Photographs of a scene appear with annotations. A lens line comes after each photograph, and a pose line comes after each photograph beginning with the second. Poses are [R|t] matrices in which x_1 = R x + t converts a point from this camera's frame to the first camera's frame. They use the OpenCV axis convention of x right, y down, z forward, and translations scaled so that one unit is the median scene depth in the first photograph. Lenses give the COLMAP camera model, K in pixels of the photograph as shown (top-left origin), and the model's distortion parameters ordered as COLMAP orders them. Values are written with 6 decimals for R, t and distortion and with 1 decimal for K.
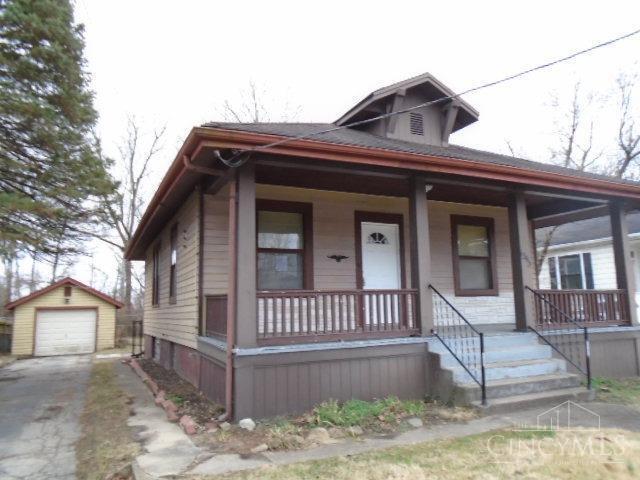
lens RADIAL K [[483.7, 0, 320.8], [0, 483.7, 240.1], [0, 0, 1]] dist [-0.011874, 0.001317]
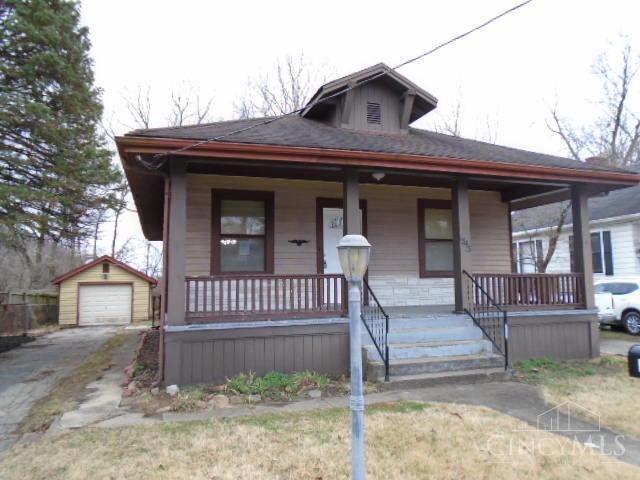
lens RADIAL K [[483.7, 0, 318.8], [0, 483.7, 240.0], [0, 0, 1]] dist [-0.011874, 0.001317]
pose [[0.992682, -0.002392, -0.120738, 0.213669], [0.008772, 0.998591, 0.052338, -0.024396], [0.120442, -0.053014, 0.991304, -0.060310]]
